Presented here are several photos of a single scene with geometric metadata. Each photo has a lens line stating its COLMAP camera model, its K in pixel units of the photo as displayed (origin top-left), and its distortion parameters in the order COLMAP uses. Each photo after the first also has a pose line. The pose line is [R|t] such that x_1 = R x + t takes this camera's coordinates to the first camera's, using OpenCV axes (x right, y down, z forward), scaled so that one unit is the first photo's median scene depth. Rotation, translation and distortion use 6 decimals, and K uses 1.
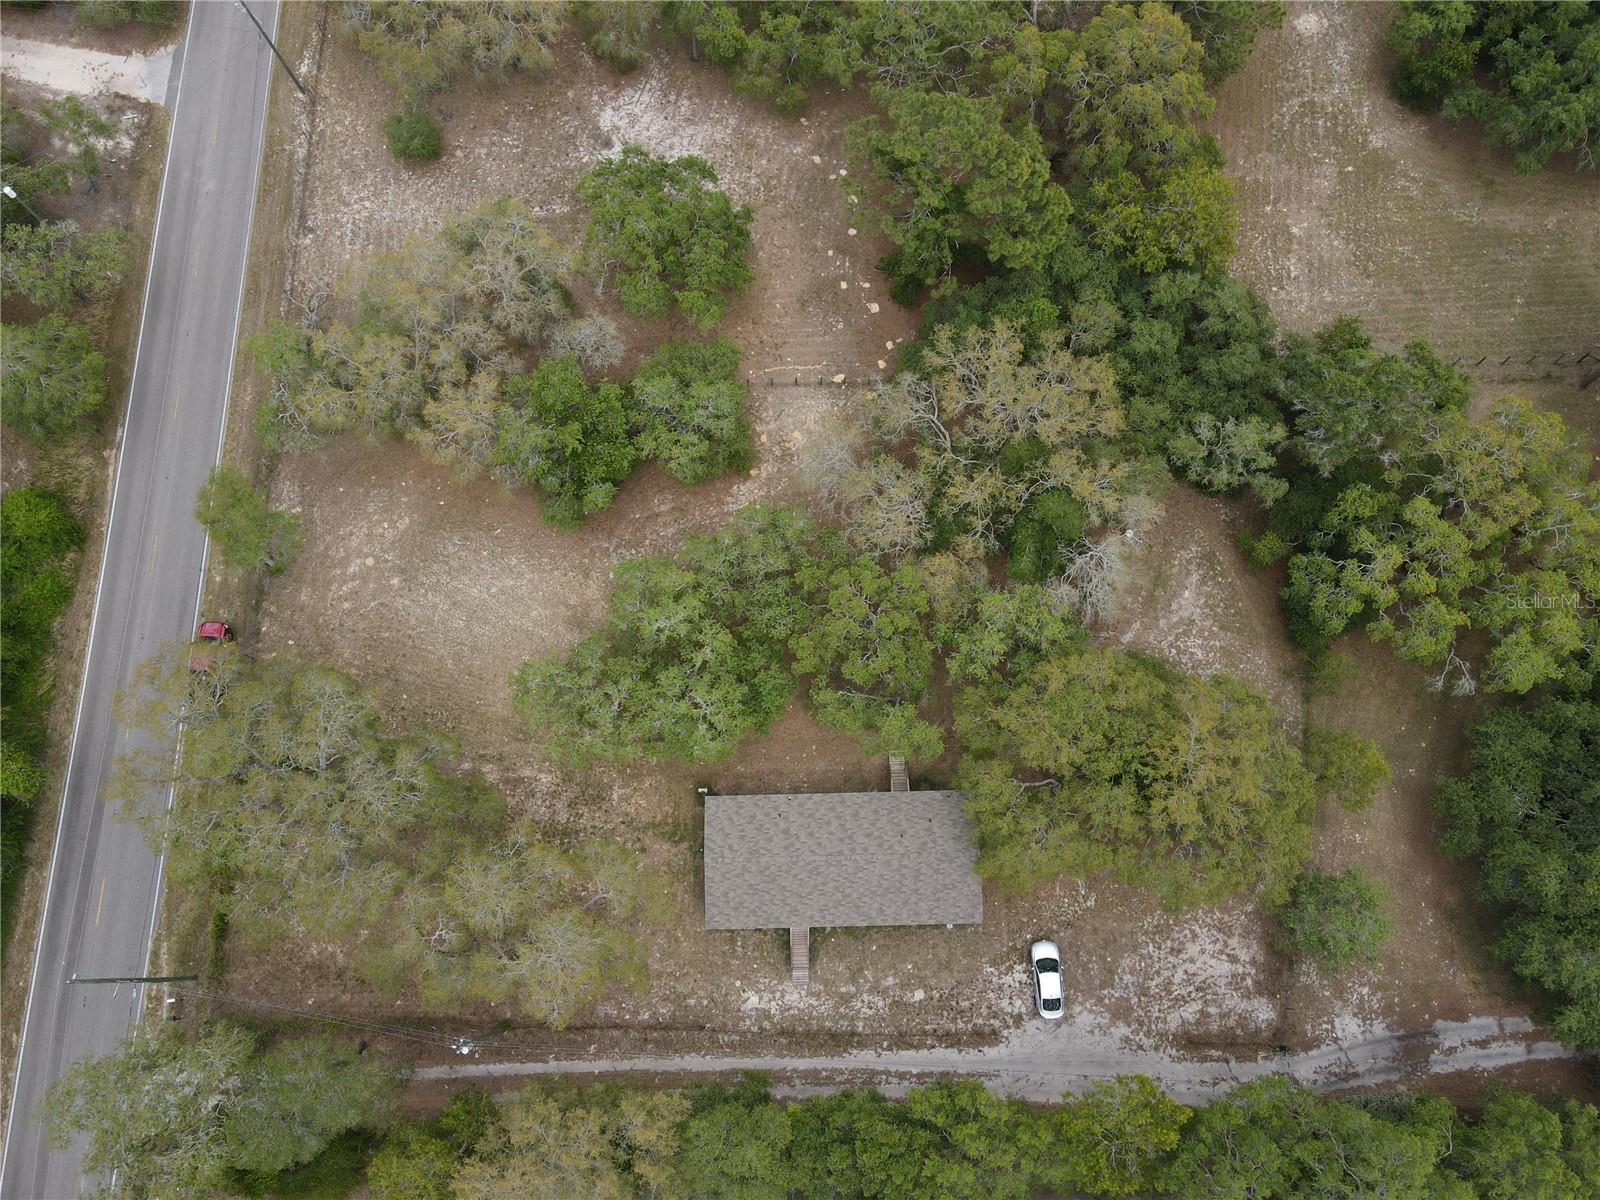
lens RADIAL K [[1176.3, 0, 795.2], [0, 1176.3, 607.0], [0, 0, 1]] dist [0.005182, 0.020899]
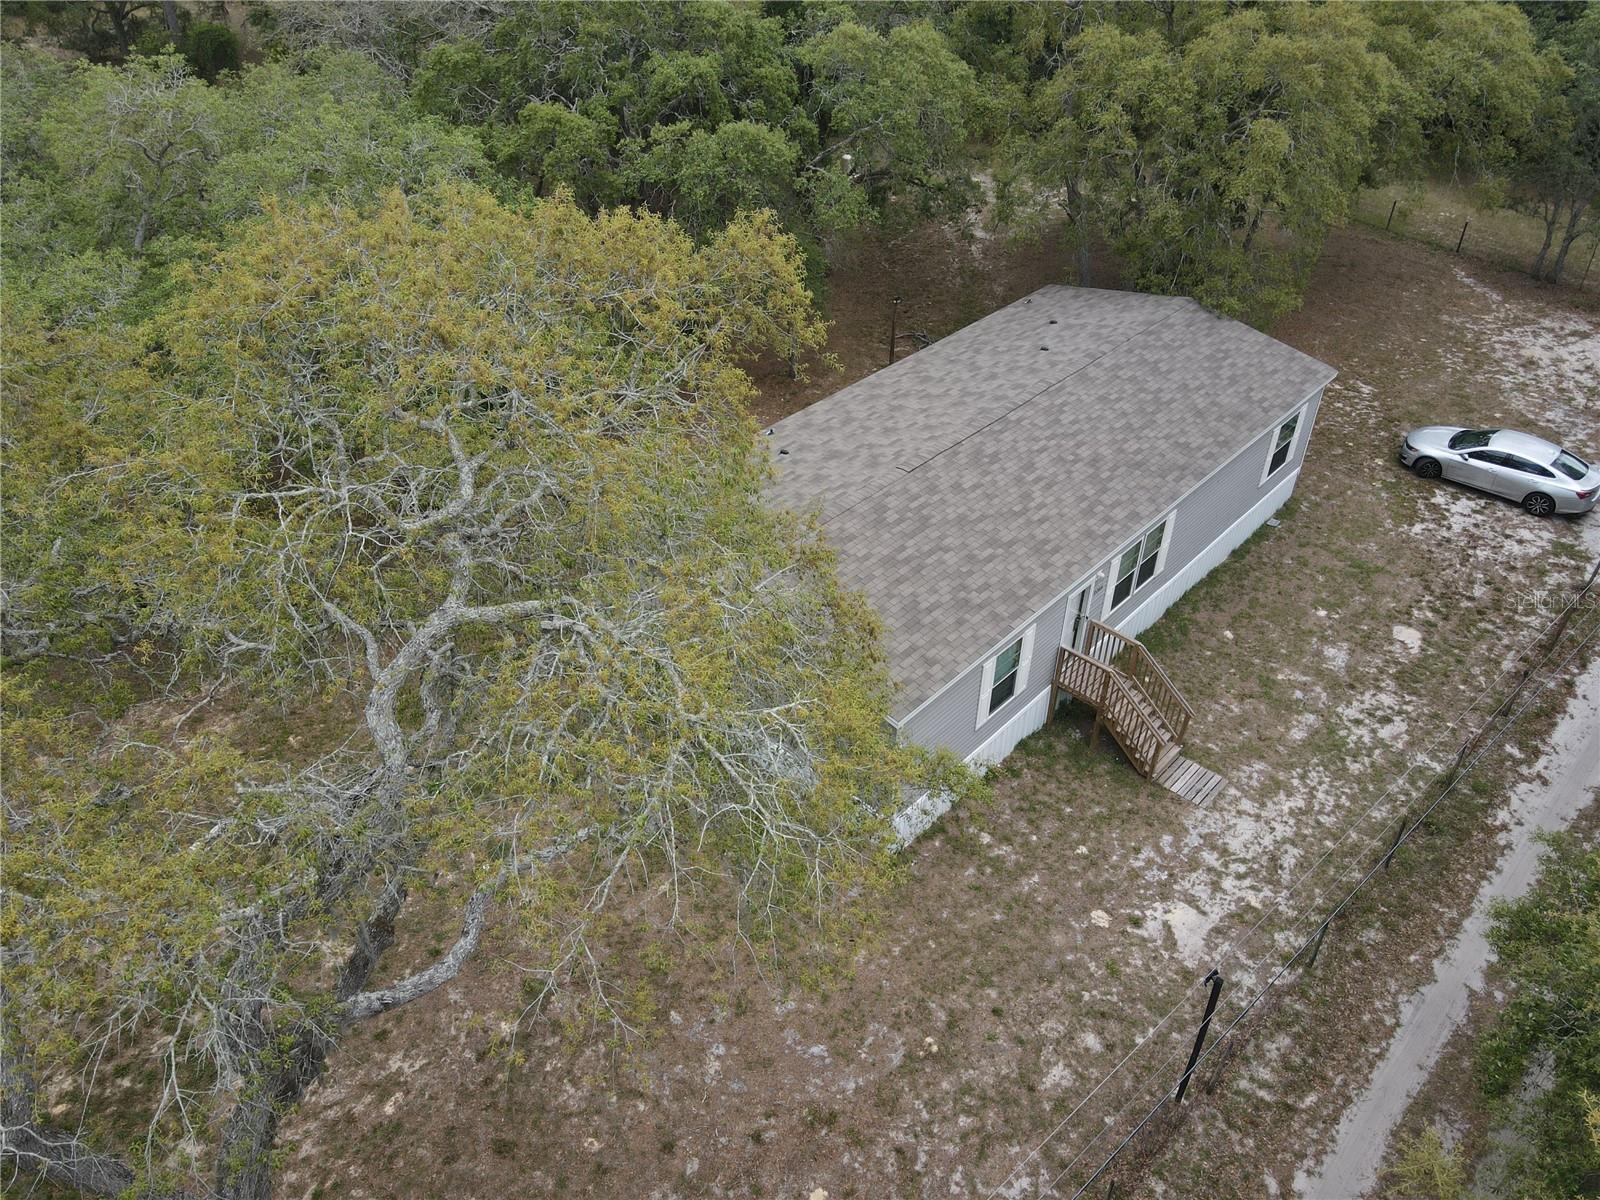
lens RADIAL K [[1176.3, 0, 798.3], [0, 1176.3, 606.4], [0, 0, 1]] dist [0.005182, 0.020899]
pose [[0.691623, -0.418027, 0.588992, -0.224526], [0.686233, 0.634665, -0.355366, 0.324459], [-0.225260, 0.649965, 0.725813, 0.779961]]
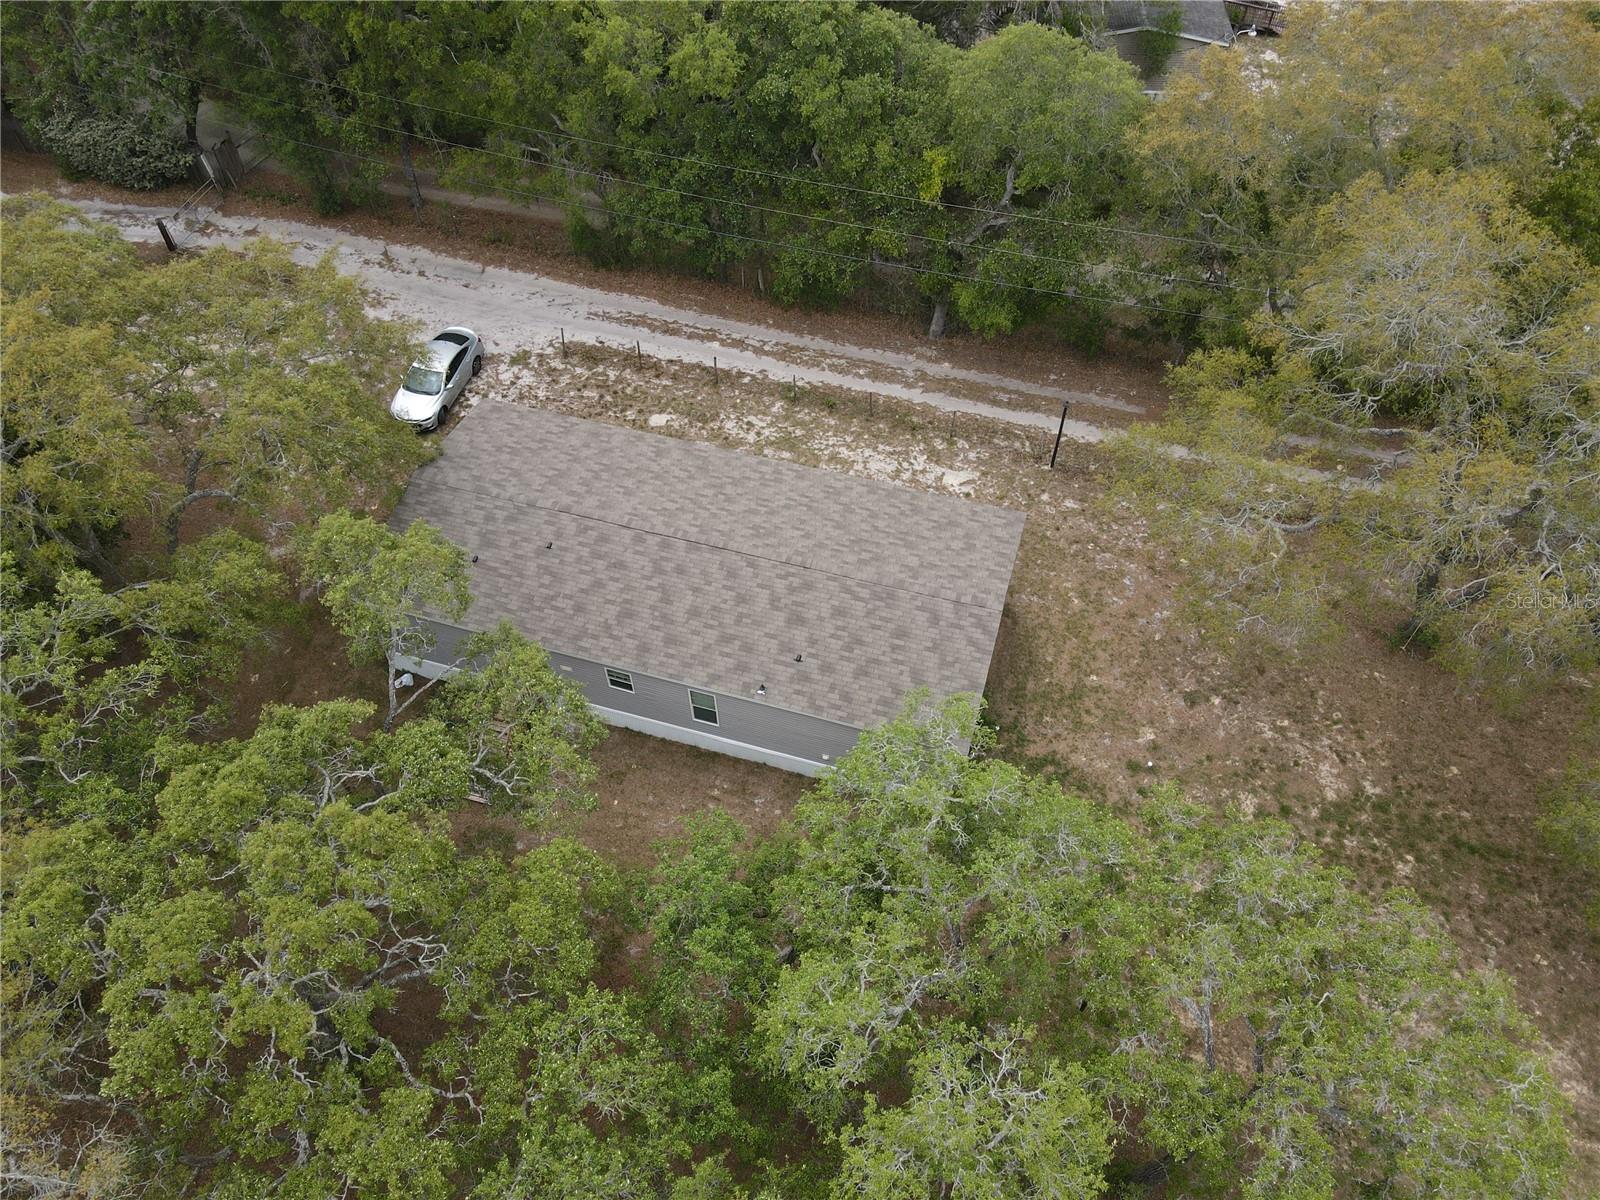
lens RADIAL K [[1176.3, 0, 797.2], [0, 1176.3, 598.6], [0, 0, 1]] dist [0.005182, 0.020899]
pose [[-0.949414, -0.229897, 0.213915, -0.094359], [0.307103, -0.537486, 0.785364, -0.130766], [-0.065576, 0.811330, 0.580899, 0.742569]]
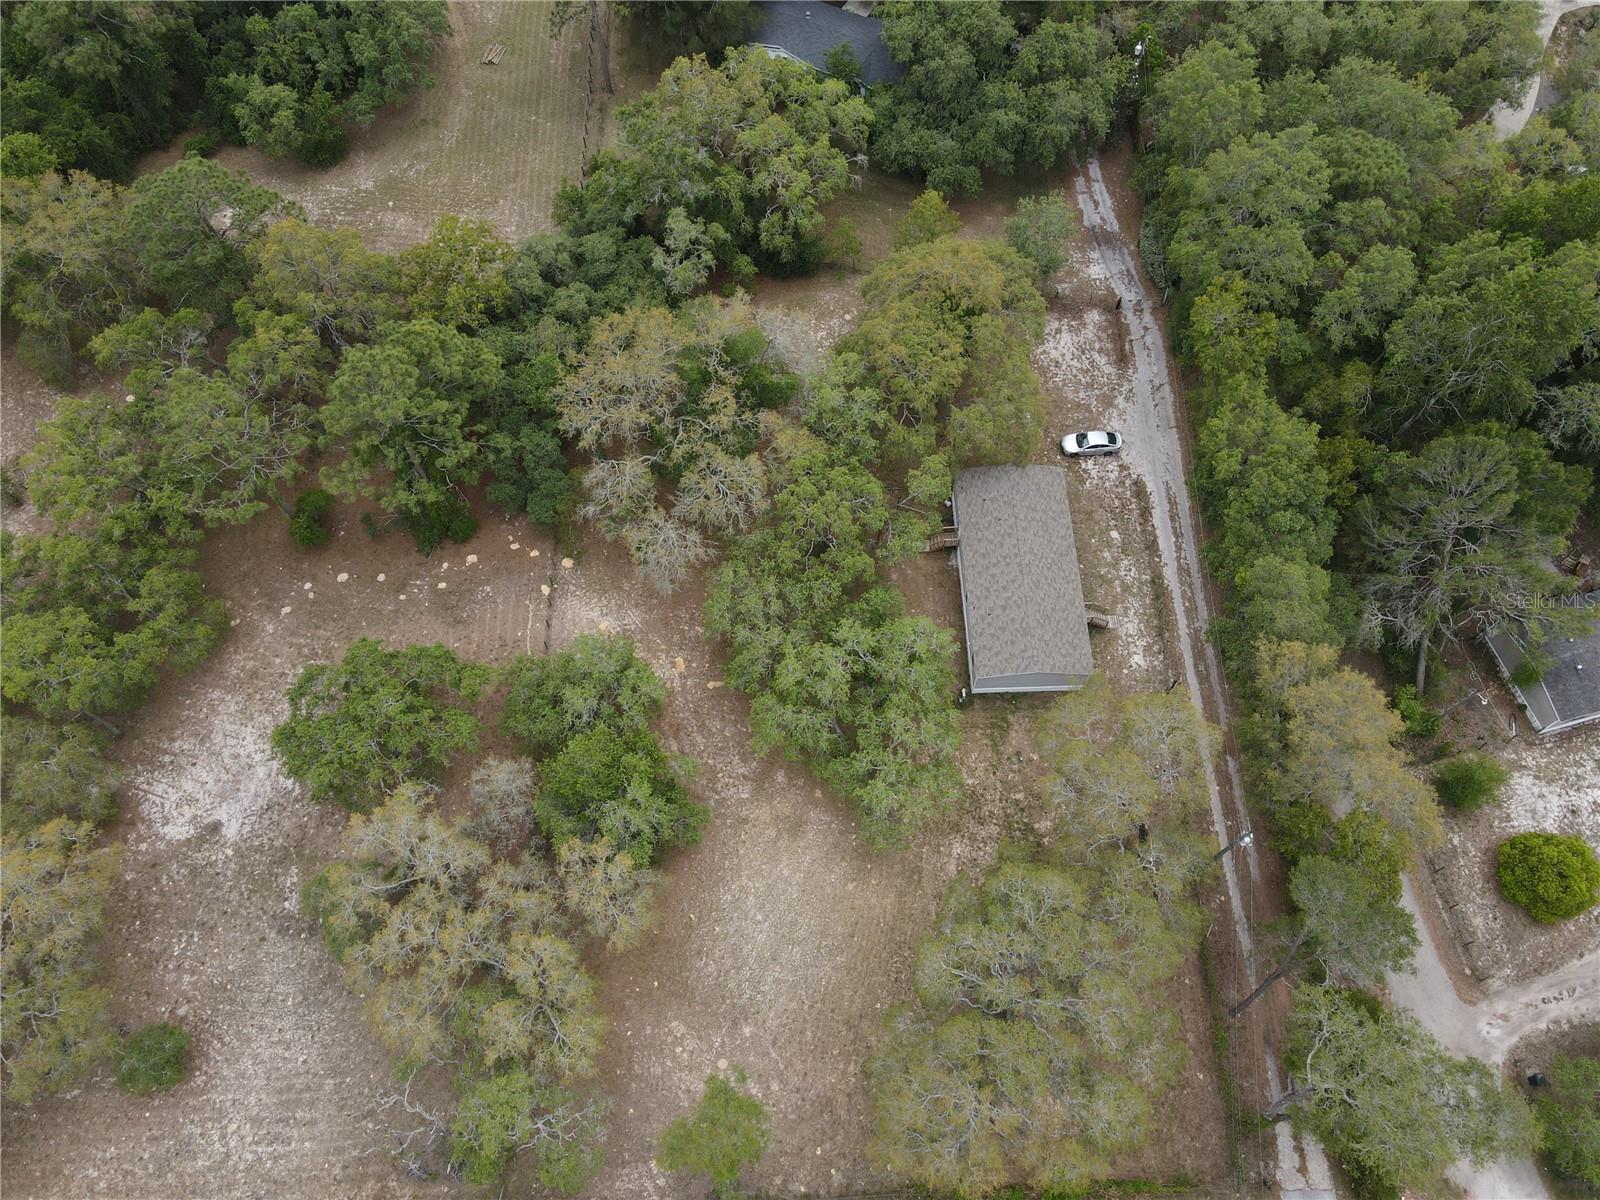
lens RADIAL K [[1176.3, 0, 802.6], [0, 1176.3, 605.6], [0, 0, 1]] dist [0.005182, 0.020899]
pose [[-0.005972, -0.881507, 0.472134, -0.530164], [0.958535, 0.129476, 0.253865, -0.276927], [-0.284914, 0.454073, 0.844181, 0.101324]]
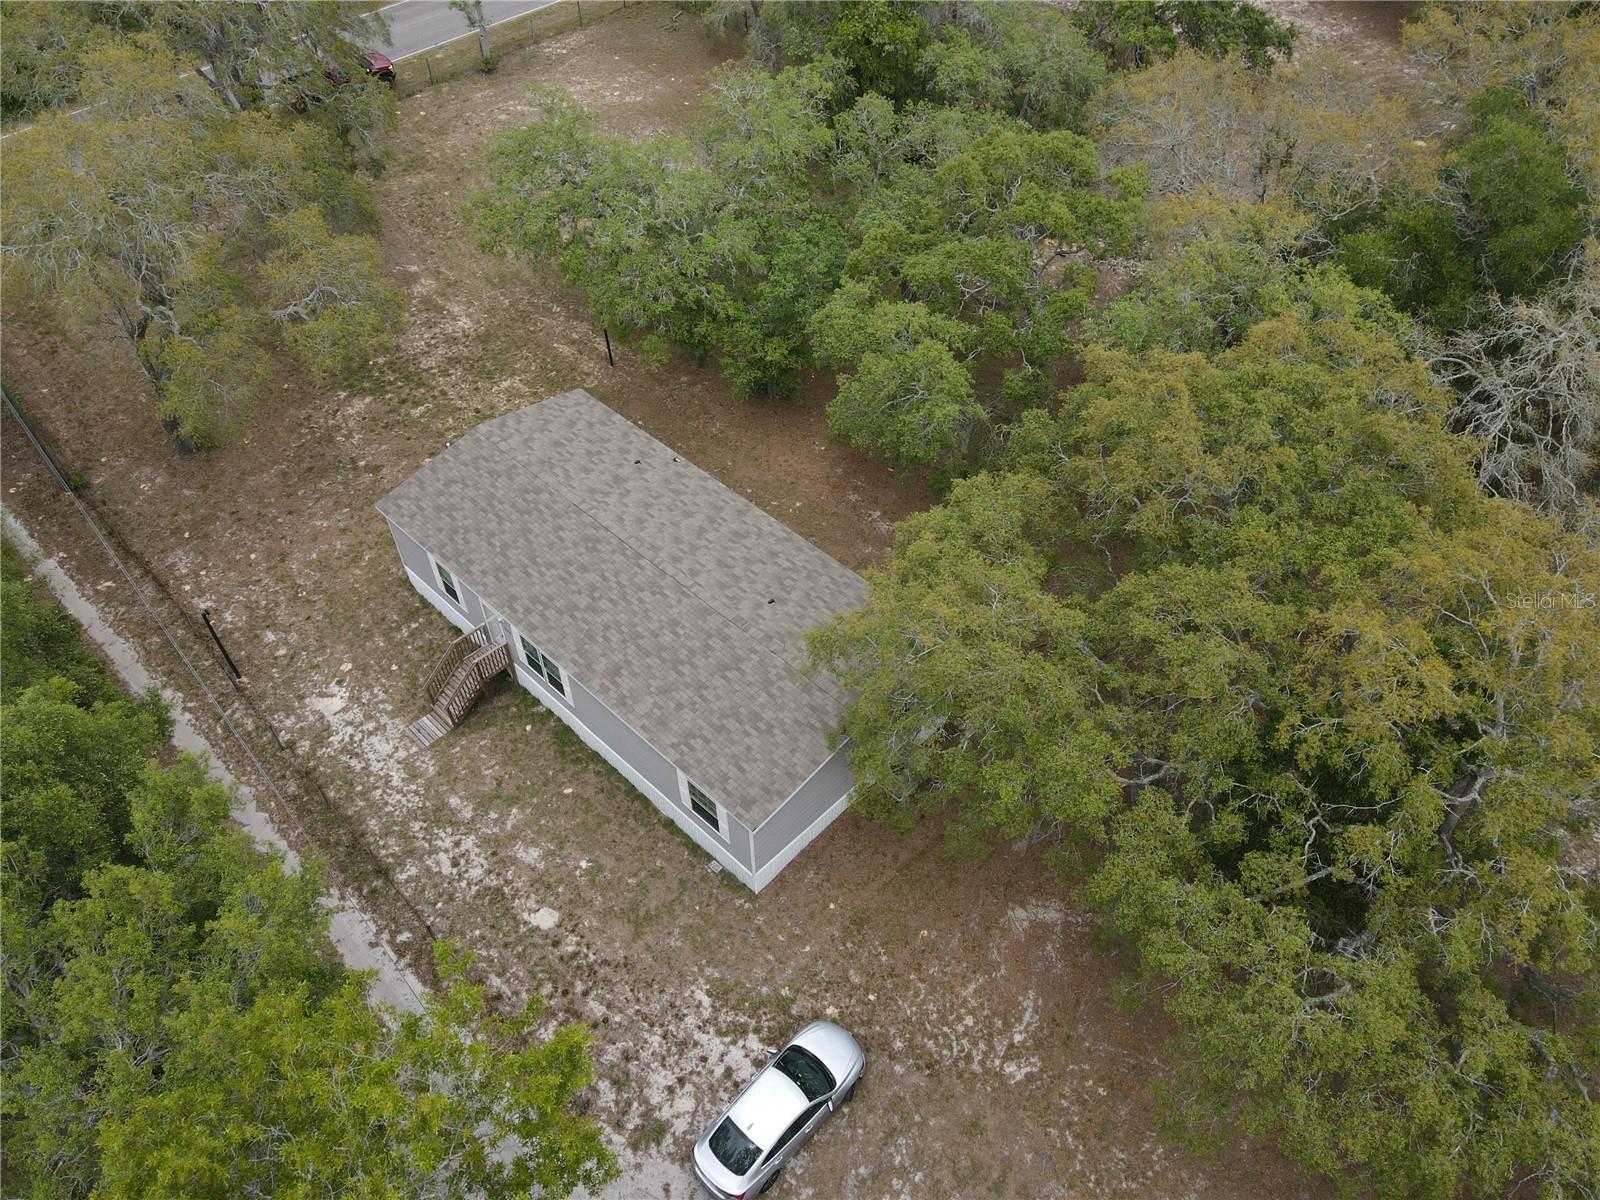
lens RADIAL K [[1176.3, 0, 794.0], [0, 1176.3, 606.3], [0, 0, 1]] dist [0.005182, 0.020899]
pose [[0.697104, 0.530869, -0.481897, 0.309416], [-0.684502, 0.692759, -0.227029, 0.287260], [0.213316, 0.488122, 0.846306, 0.611675]]
